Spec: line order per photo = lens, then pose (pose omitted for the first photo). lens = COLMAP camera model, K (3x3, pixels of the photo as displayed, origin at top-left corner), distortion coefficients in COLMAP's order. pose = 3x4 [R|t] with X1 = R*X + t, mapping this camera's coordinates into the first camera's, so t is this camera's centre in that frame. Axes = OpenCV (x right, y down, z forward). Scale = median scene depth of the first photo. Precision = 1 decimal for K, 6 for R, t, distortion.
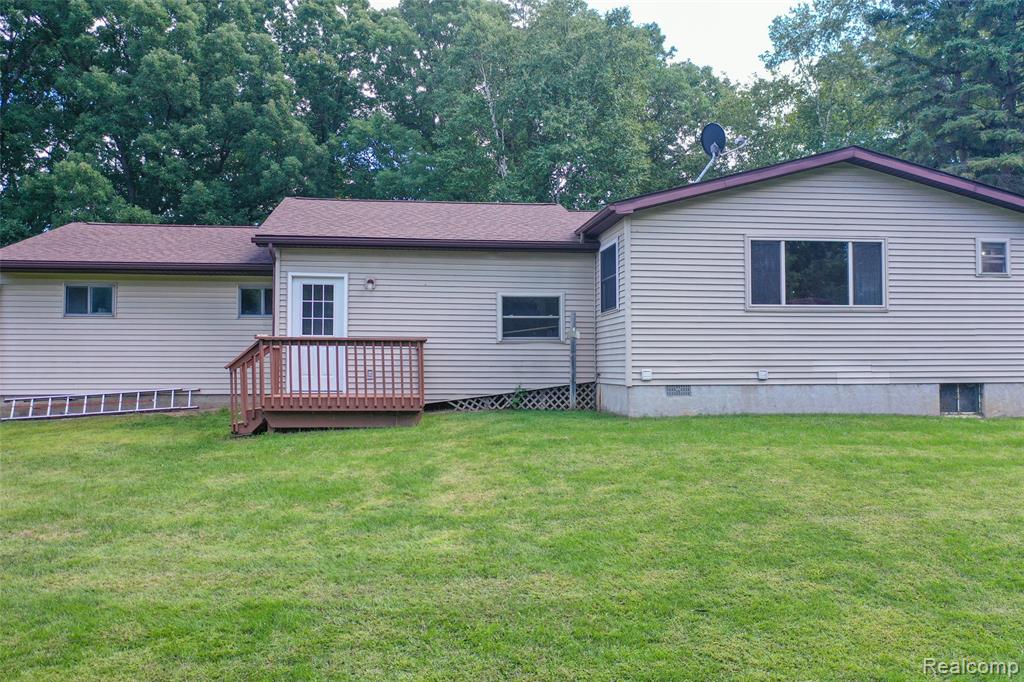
lens RADIAL K [[807.7, 0, 505.4], [0, 807.7, 344.2], [0, 0, 1]] dist [-0.003407, 0.012306]
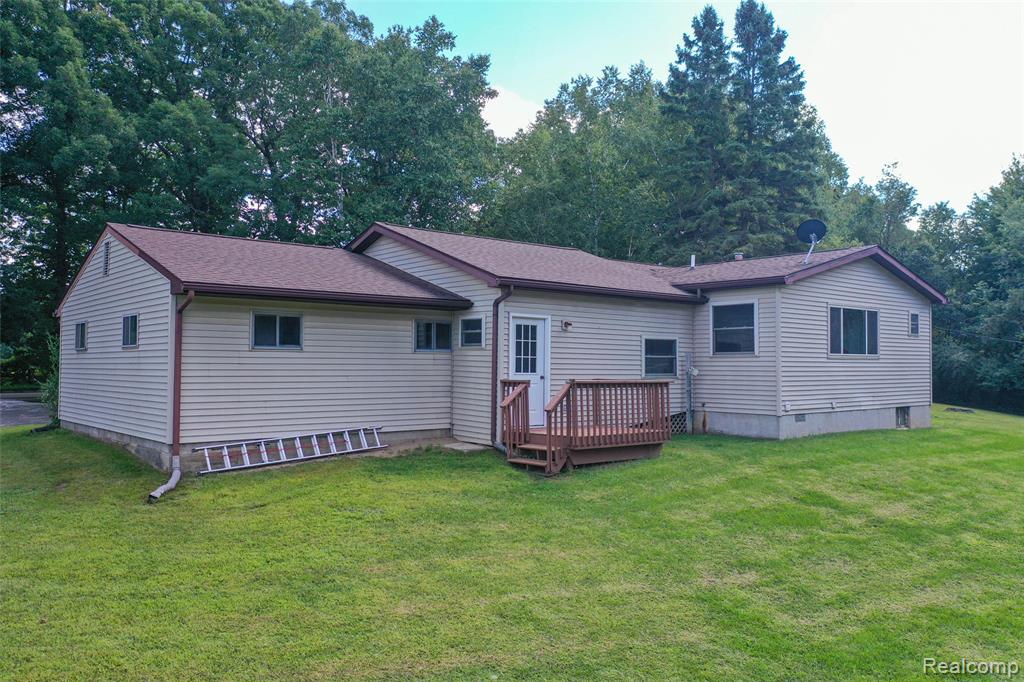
lens RADIAL K [[807.7, 0, 503.2], [0, 807.7, 343.6], [0, 0, 1]] dist [-0.003407, 0.012306]
pose [[0.841070, 0.019871, 0.540560, -0.824064], [-0.021833, 0.999758, -0.002780, -0.045543], [-0.540485, -0.009464, 0.841301, 0.128917]]
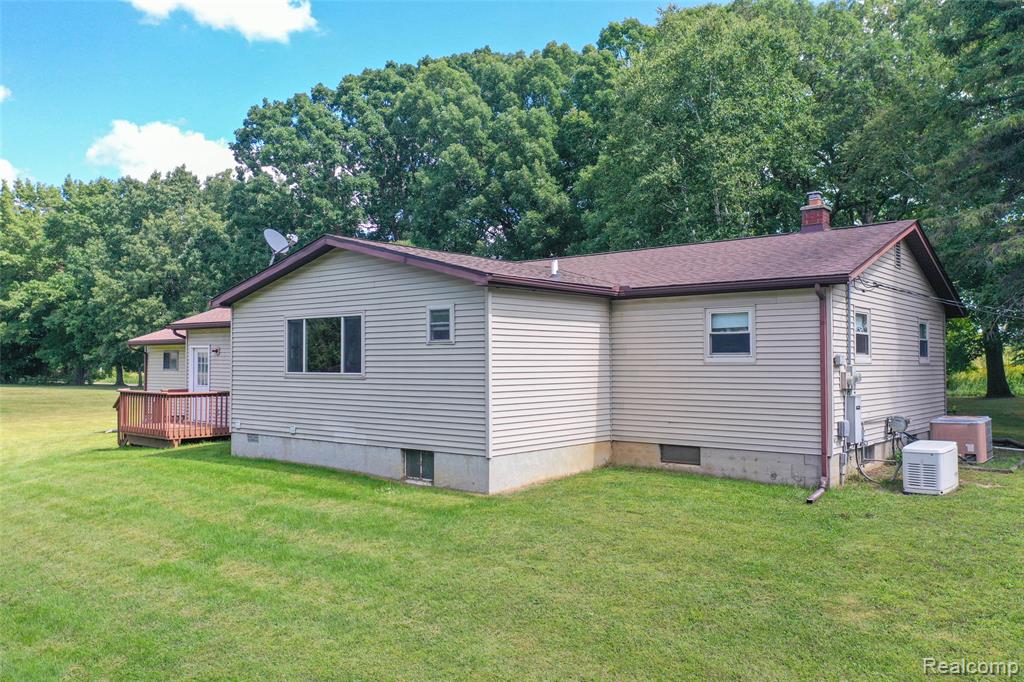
lens RADIAL K [[807.7, 0, 509.2], [0, 807.7, 345.5], [0, 0, 1]] dist [-0.003407, 0.012306]
pose [[0.692628, -0.013872, -0.721161, 1.288485], [0.011853, 0.999899, -0.007849, -0.068554], [0.721197, -0.003111, 0.692723, 0.354290]]
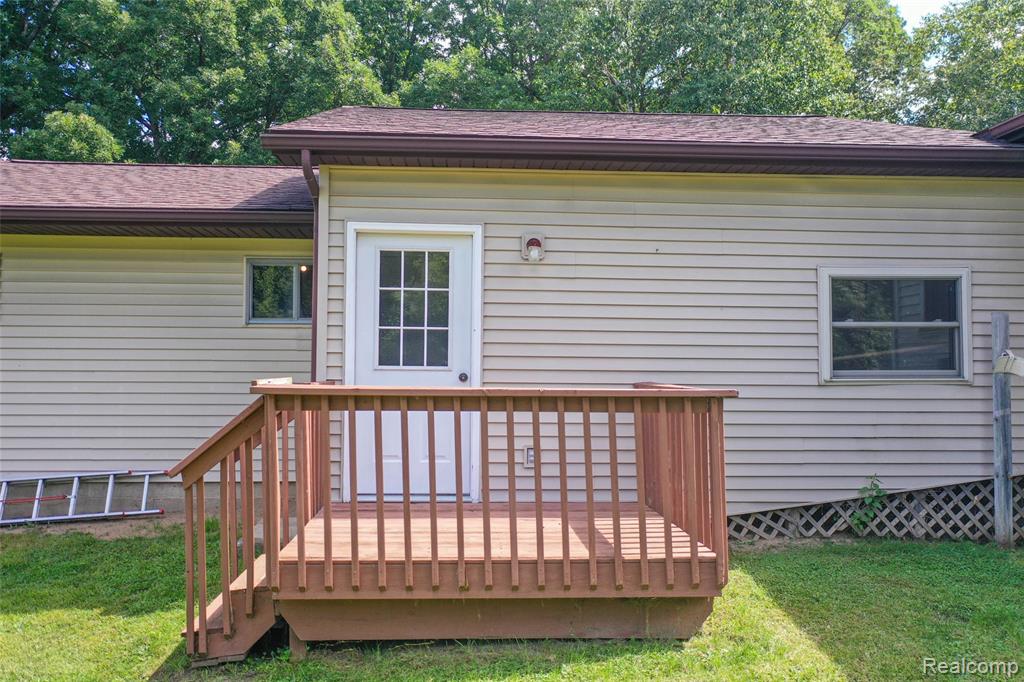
lens RADIAL K [[807.7, 0, 507.2], [0, 807.7, 332.6], [0, 0, 1]] dist [-0.003407, 0.012306]
pose [[0.997758, 0.001150, -0.066922, -0.151523], [-0.001809, 0.999950, -0.009794, -0.025042], [0.066908, 0.009894, 0.997710, 0.563255]]
